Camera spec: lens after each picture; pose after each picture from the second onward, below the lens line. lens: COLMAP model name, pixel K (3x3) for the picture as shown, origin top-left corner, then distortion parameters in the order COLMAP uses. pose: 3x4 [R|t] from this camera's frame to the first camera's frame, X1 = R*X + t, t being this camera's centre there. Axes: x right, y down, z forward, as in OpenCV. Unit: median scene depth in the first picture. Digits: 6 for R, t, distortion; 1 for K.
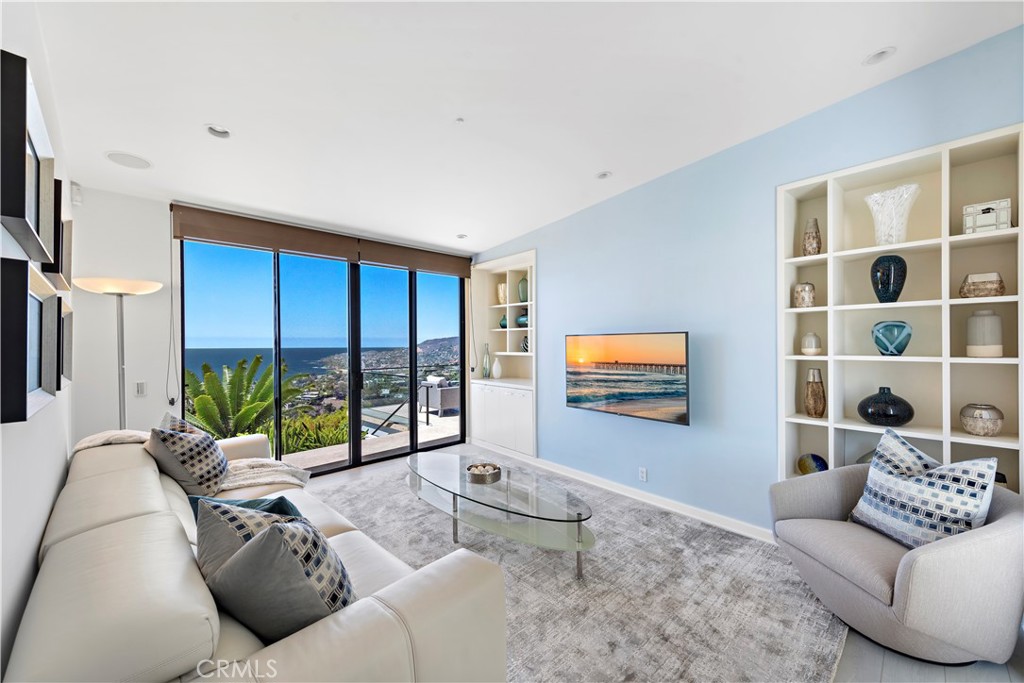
lens RADIAL K [[413.9, 0, 521.4], [0, 413.9, 332.3], [0, 0, 1]] dist [0.020765, -0.005244]
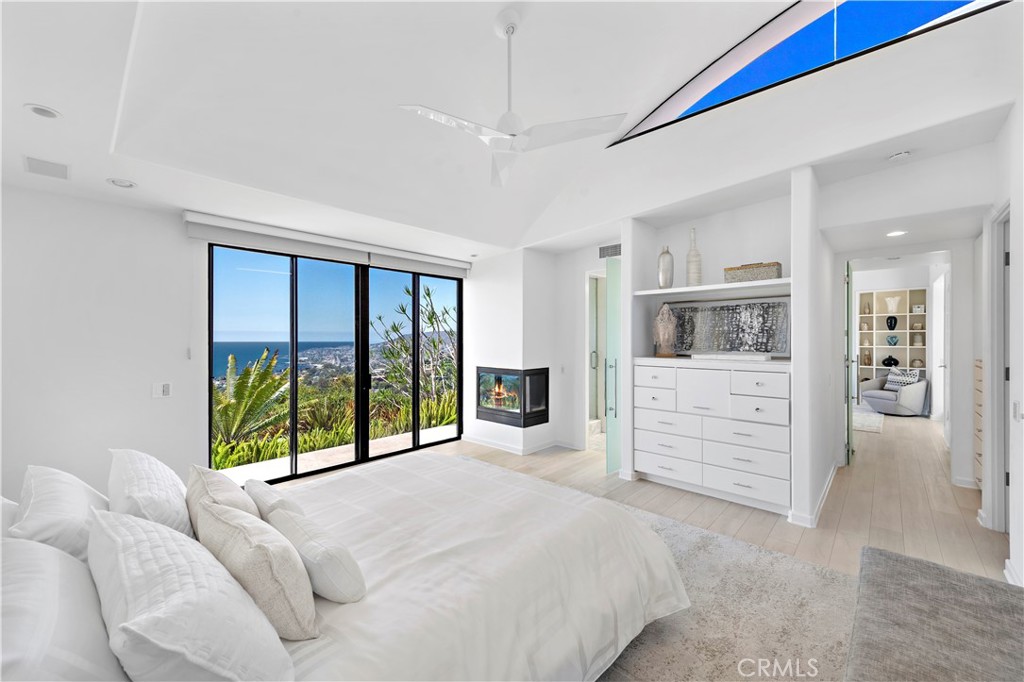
lens RADIAL K [[413.9, 0, 511.5], [0, 413.9, 328.3], [0, 0, 1]] dist [0.020765, -0.005244]
pose [[0.997778, 0.013791, 0.065181, -2.429654], [-0.013632, 0.999903, -0.002882, -0.036137], [-0.065214, 0.001987, 0.997869, -2.201105]]
